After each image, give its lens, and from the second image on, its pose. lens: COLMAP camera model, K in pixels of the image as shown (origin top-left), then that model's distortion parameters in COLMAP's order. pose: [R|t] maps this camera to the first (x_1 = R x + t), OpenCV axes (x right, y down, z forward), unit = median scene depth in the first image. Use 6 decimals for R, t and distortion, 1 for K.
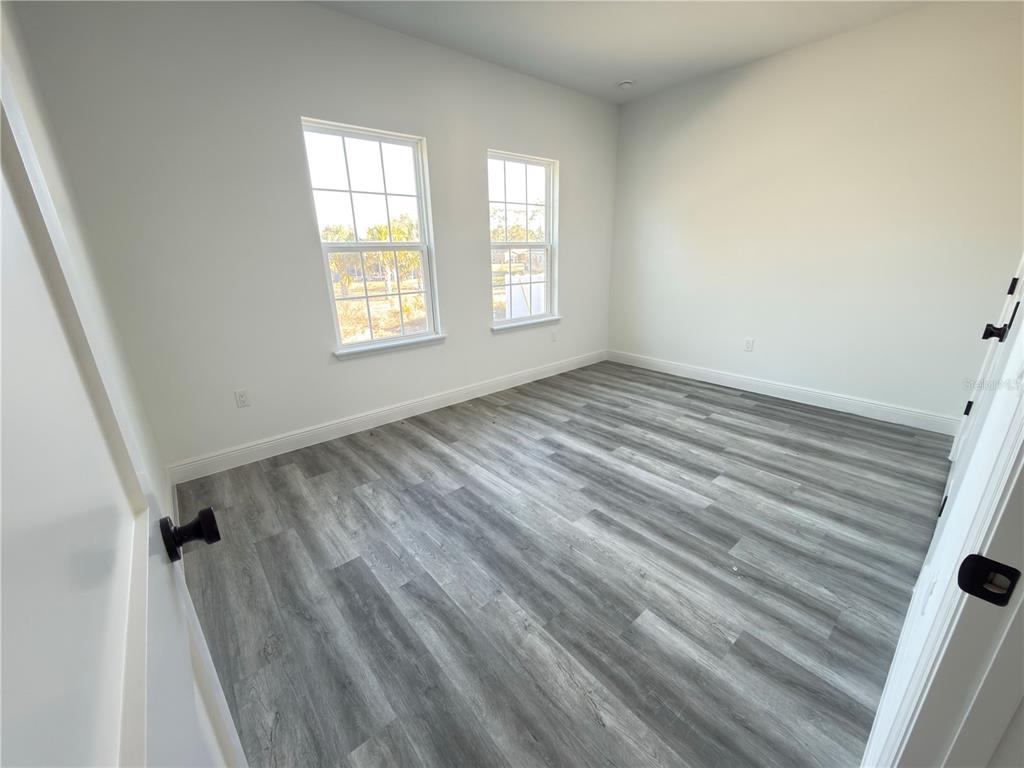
lens RADIAL K [[406.9, 0, 510.4], [0, 406.9, 385.2], [0, 0, 1]] dist [-0.000675, -0.000033]
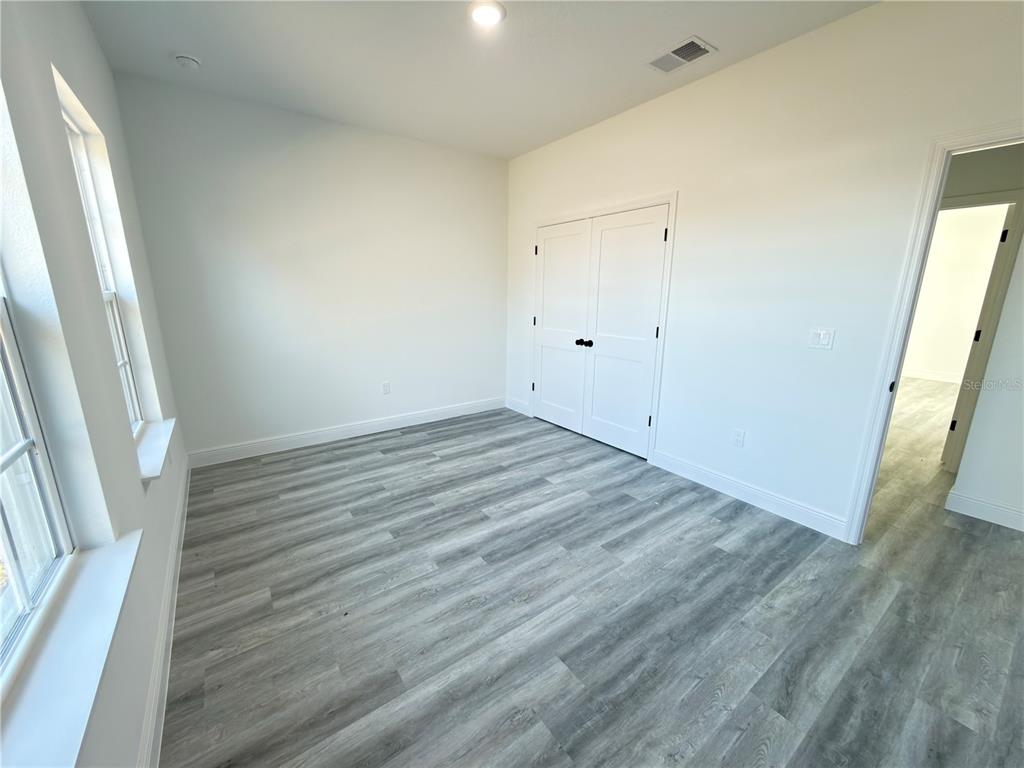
lens RADIAL K [[406.9, 0, 510.4], [0, 406.9, 385.2], [0, 0, 1]] dist [-0.000675, -0.000033]
pose [[0.079906, -0.209987, 0.974433, -0.592569], [0.303783, 0.936187, 0.176834, -0.272225], [-0.949384, 0.281886, 0.138598, 0.751735]]
